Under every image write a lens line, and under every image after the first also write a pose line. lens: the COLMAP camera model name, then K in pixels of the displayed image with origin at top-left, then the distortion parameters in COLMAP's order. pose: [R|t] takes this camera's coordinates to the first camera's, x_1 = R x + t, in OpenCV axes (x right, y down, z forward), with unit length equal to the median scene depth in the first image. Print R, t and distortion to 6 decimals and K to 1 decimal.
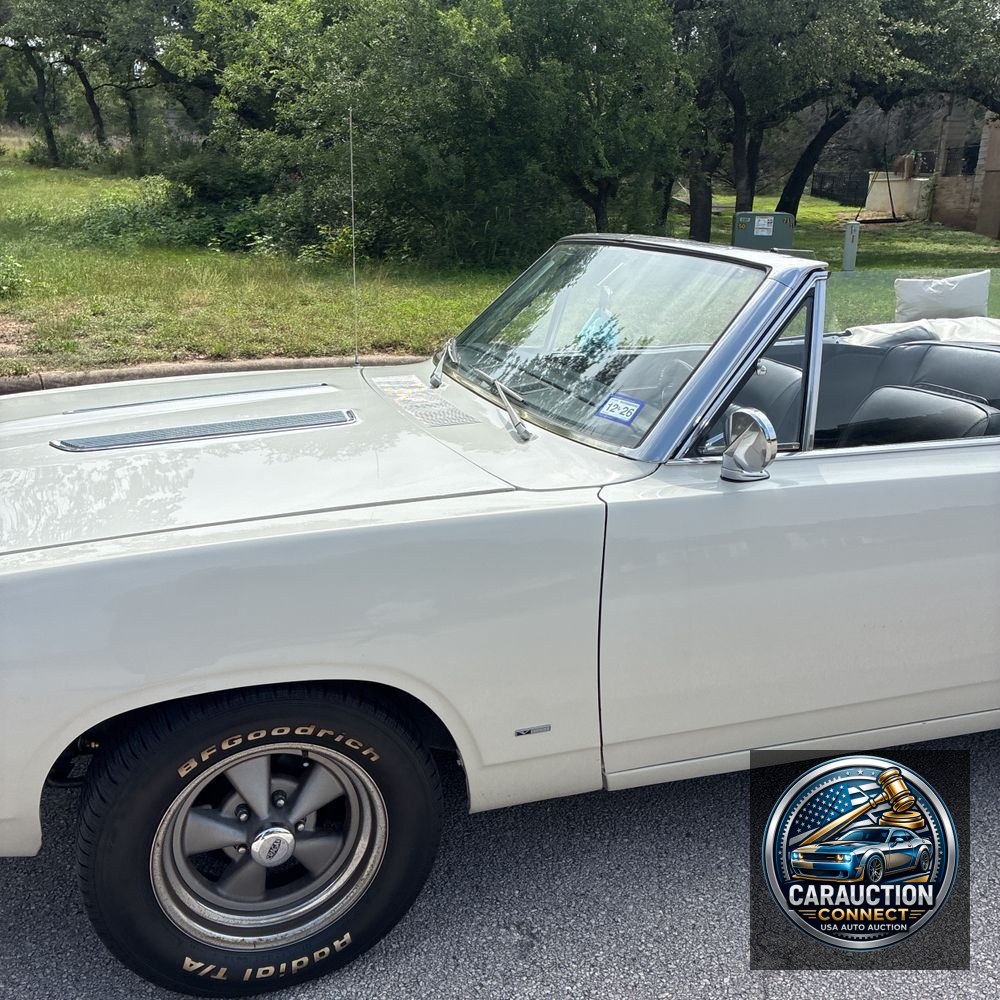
lens RADIAL K [[1017.2, 0, 499.3], [0, 1017.2, 518.5], [0, 0, 1]] dist [0.015359, 0.012203]
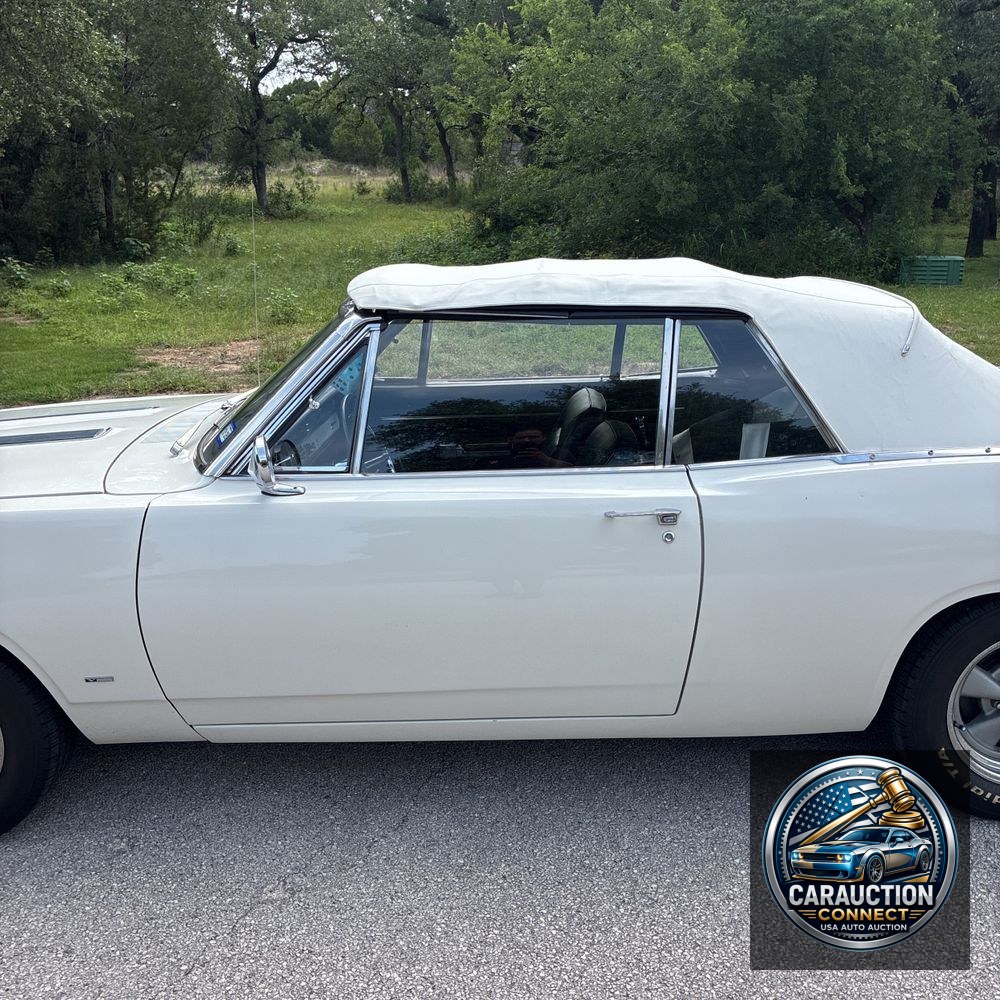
lens RADIAL K [[1035.6, 0, 500.0], [0, 1035.6, 500.0], [0, 0, 1]] dist [-0.007656, 0.036771]
pose [[0.945644, 0.050621, -0.321240, 0.281997], [-0.062942, 0.997622, -0.028079, -0.004282], [0.319054, 0.046772, 0.946582, -0.027880]]
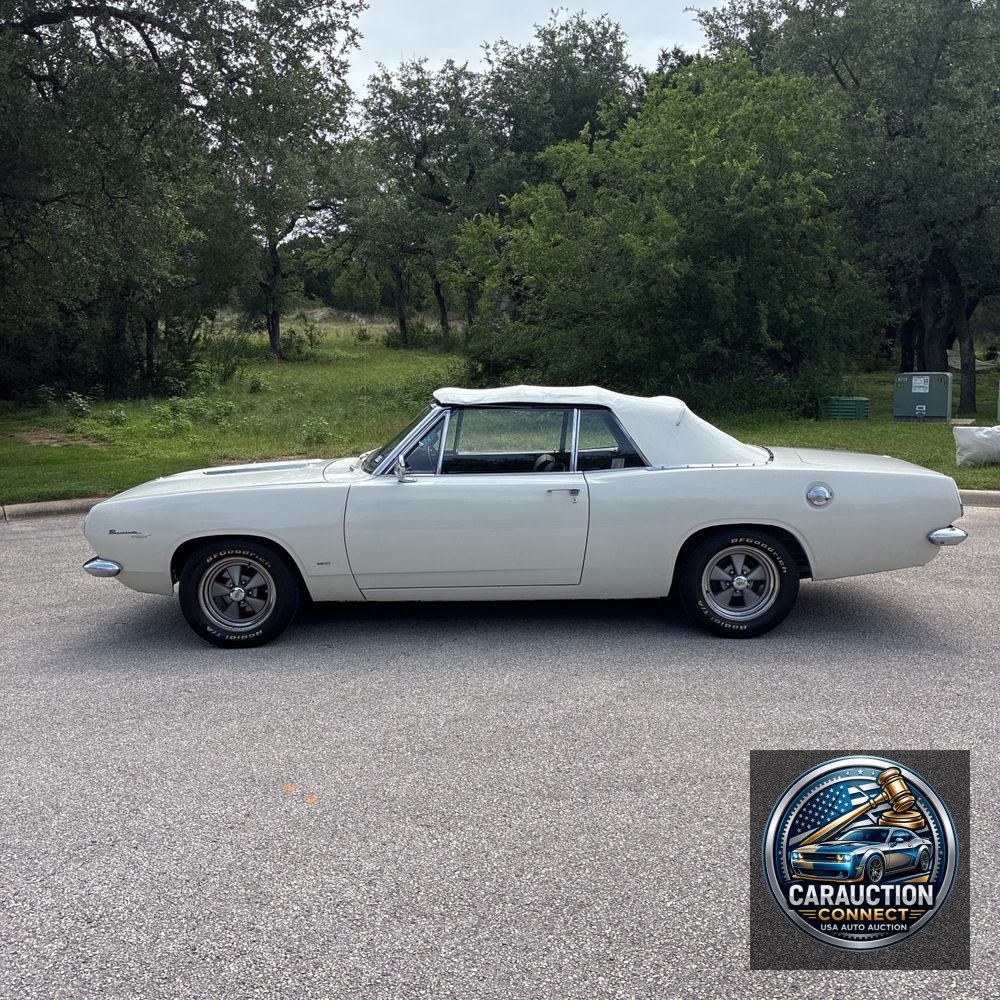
lens RADIAL K [[1017.2, 0, 499.3], [0, 1017.2, 518.5], [0, 0, 1]] dist [0.015359, 0.012203]
pose [[0.949476, 0.021270, -0.313118, 0.432523], [-0.068987, 0.987443, -0.142116, 0.140079], [0.306163, 0.156537, 0.939021, -0.487118]]
